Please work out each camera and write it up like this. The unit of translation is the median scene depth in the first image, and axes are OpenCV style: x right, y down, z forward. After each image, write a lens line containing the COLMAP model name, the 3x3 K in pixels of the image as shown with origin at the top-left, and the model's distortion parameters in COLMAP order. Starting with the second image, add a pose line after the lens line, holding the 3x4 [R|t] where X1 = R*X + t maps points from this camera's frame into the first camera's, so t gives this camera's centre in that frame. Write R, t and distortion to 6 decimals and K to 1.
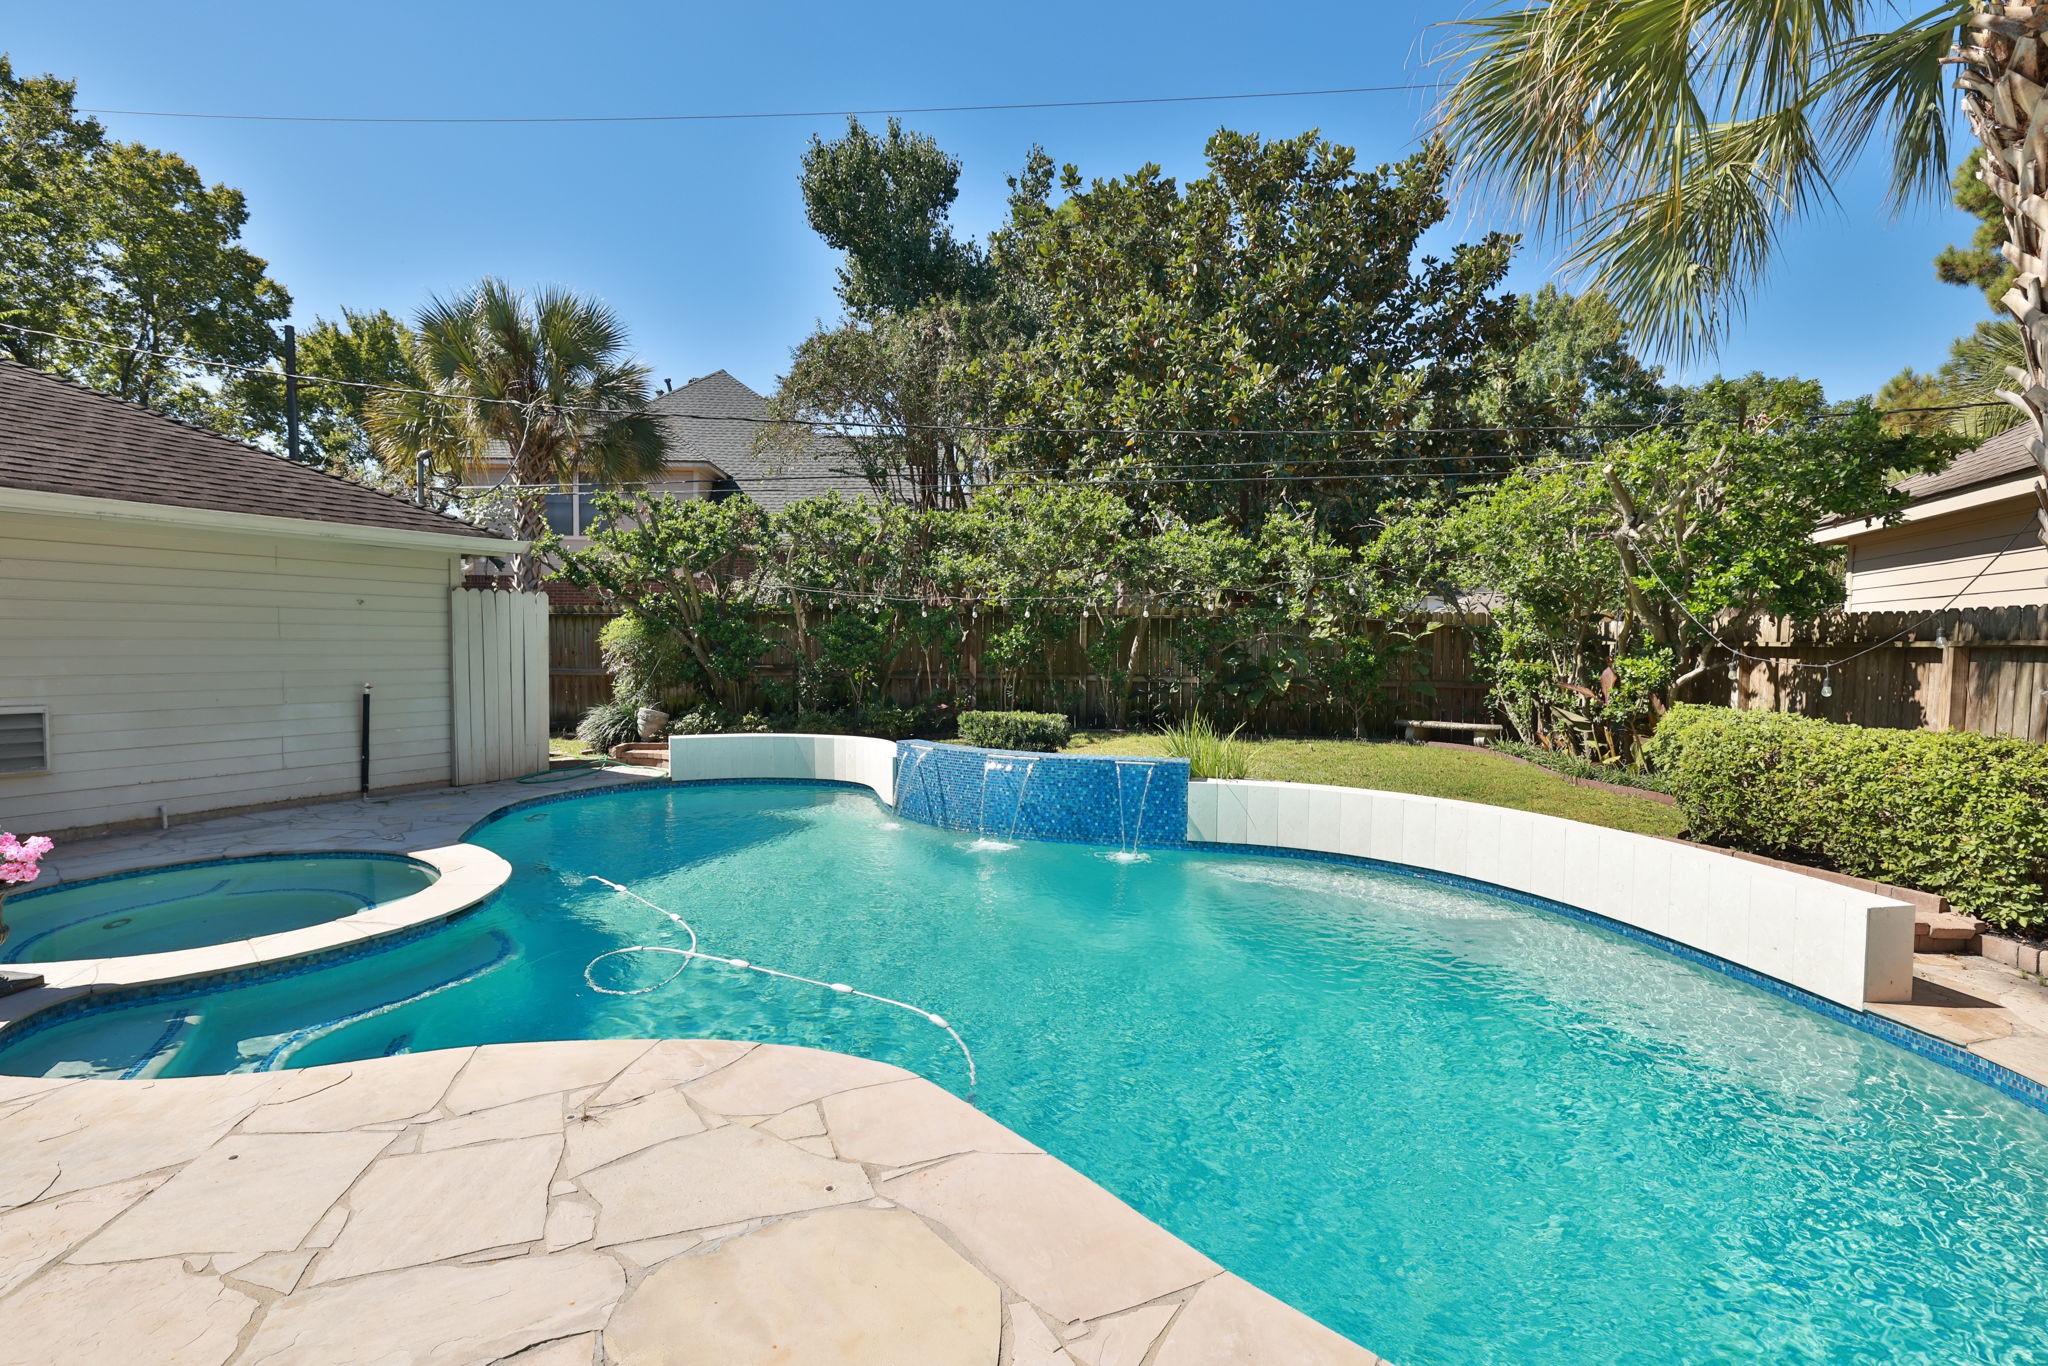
lens RADIAL K [[935.7, 0, 1019.3], [0, 935.7, 686.2], [0, 0, 1]] dist [-0.026629, 0.012676]
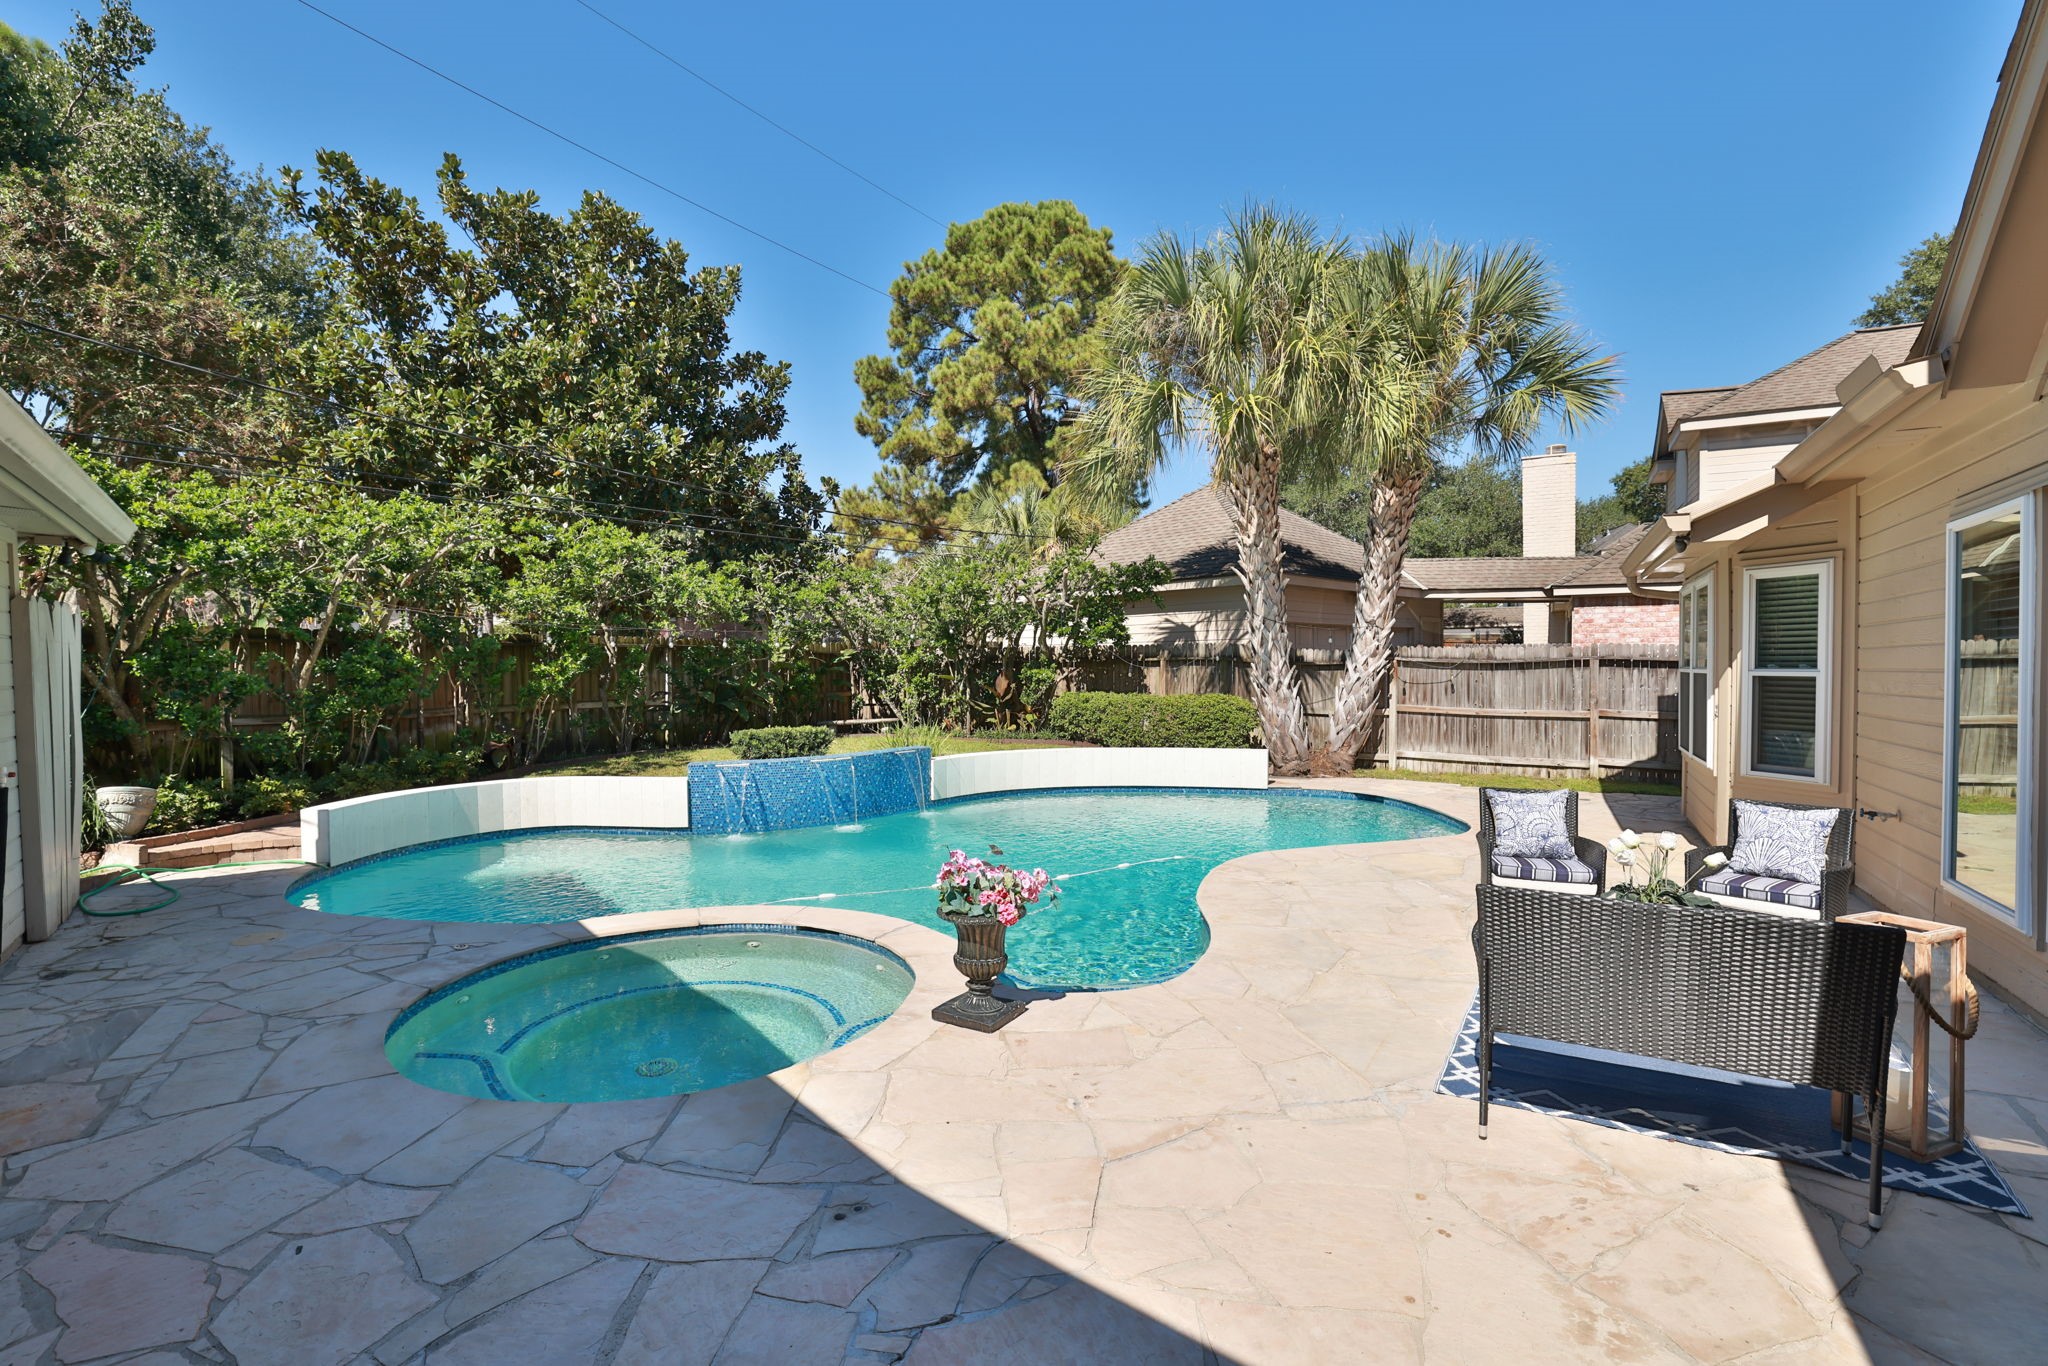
lens RADIAL K [[935.7, 0, 1019.3], [0, 935.7, 686.2], [0, 0, 1]] dist [-0.026629, 0.012676]
pose [[0.411501, -0.042859, 0.910401, -0.659207], [0.058407, 0.998081, 0.020587, -0.020958], [-0.909536, 0.044702, 0.413214, 0.152973]]
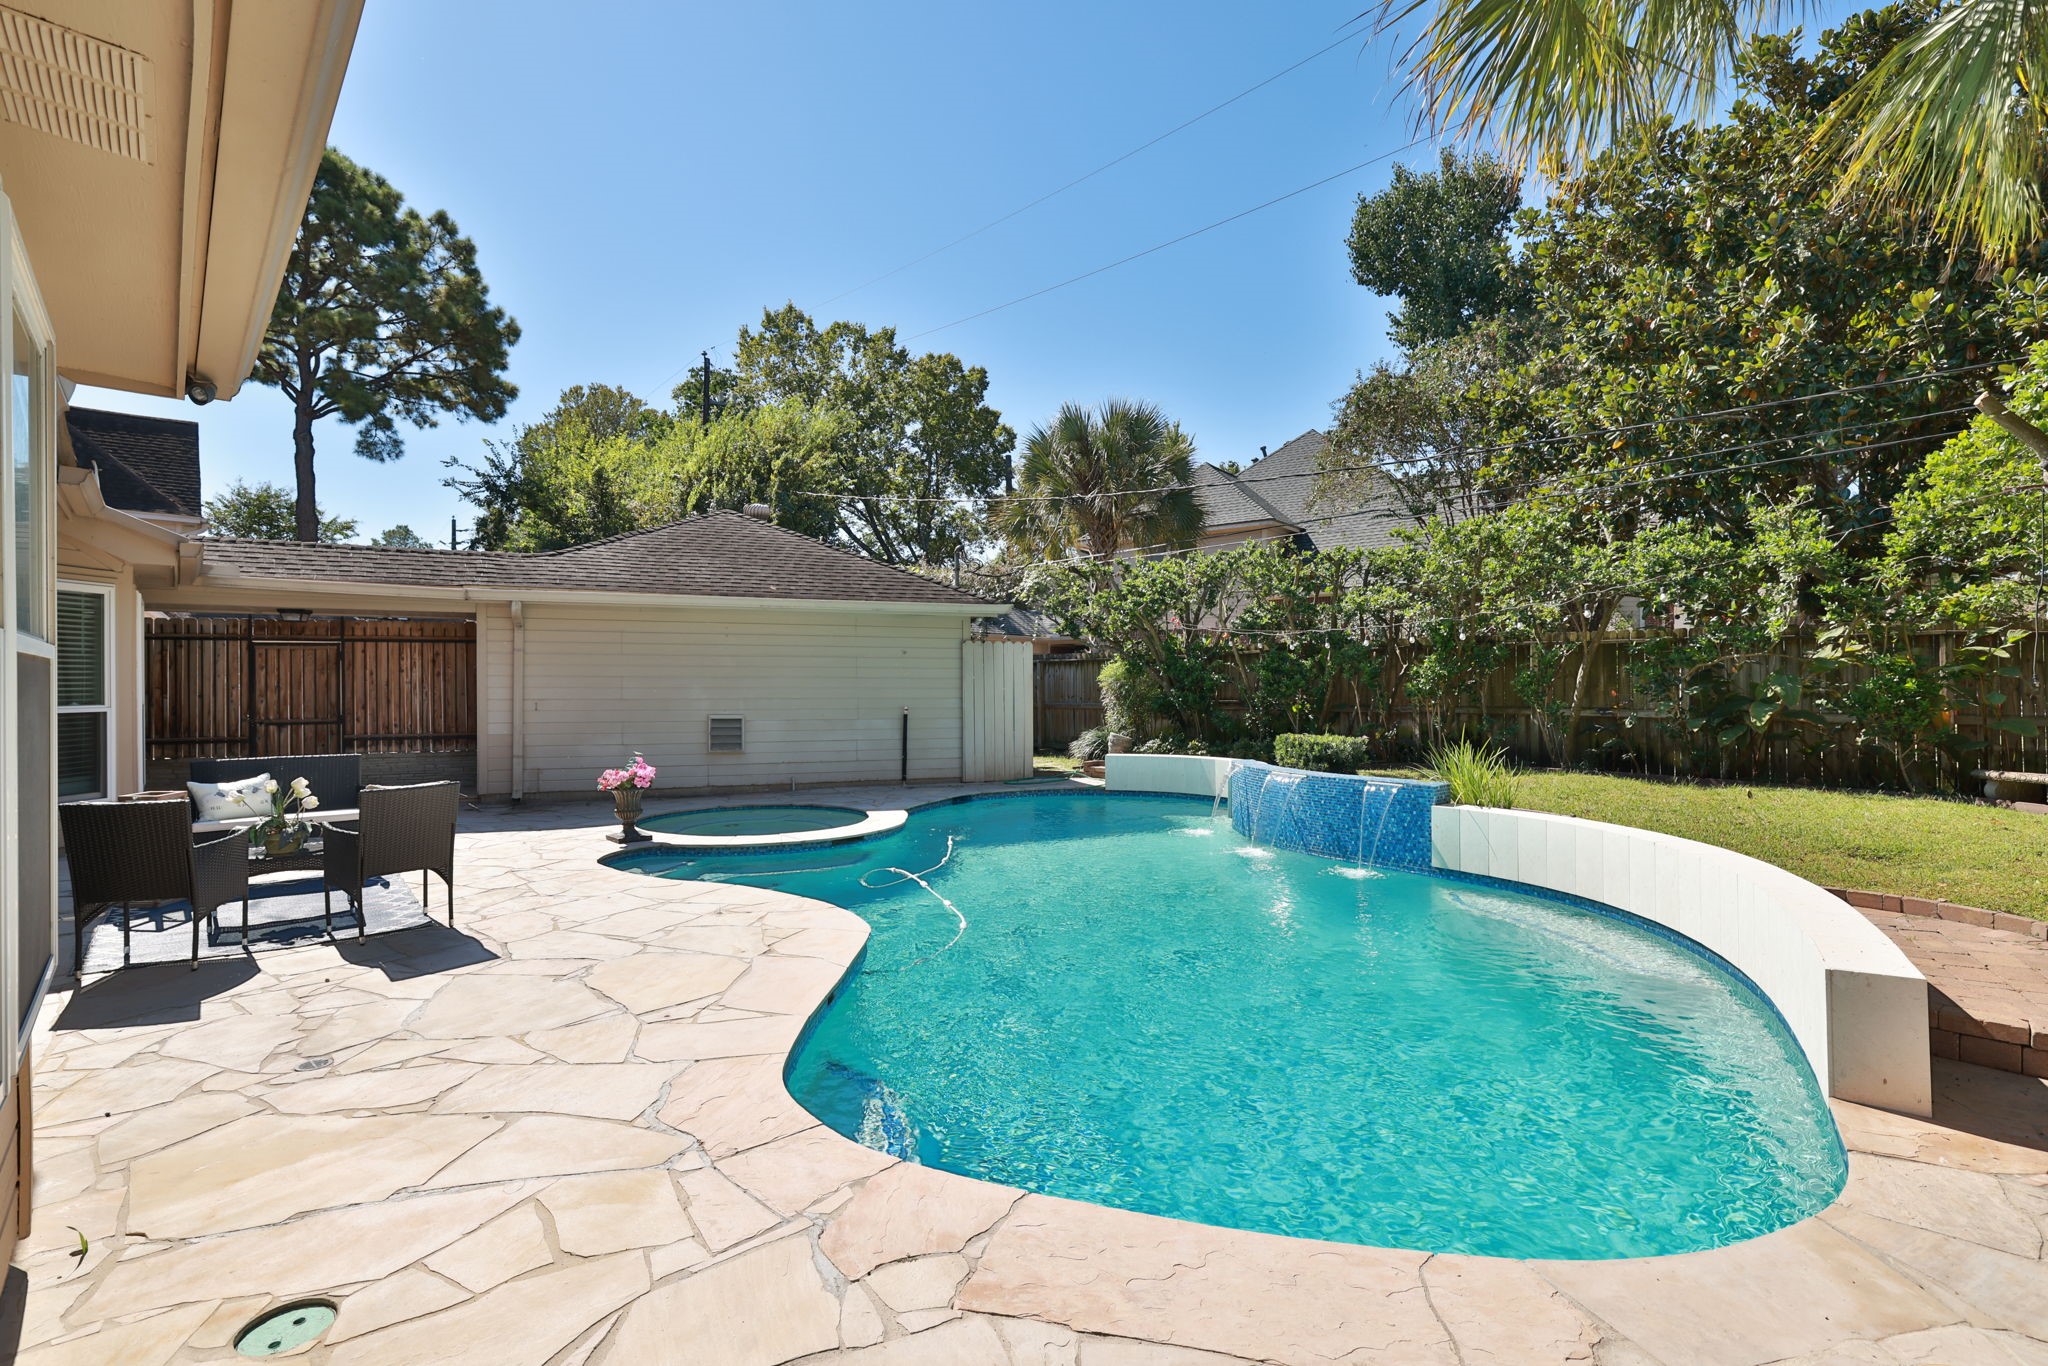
lens RADIAL K [[935.7, 0, 1019.3], [0, 935.7, 686.2], [0, 0, 1]] dist [-0.026629, 0.012676]
pose [[0.755116, -0.012303, -0.655475, 0.294370], [-0.022798, 0.998726, -0.045009, 0.019117], [0.655194, 0.048930, 0.753874, -0.010533]]
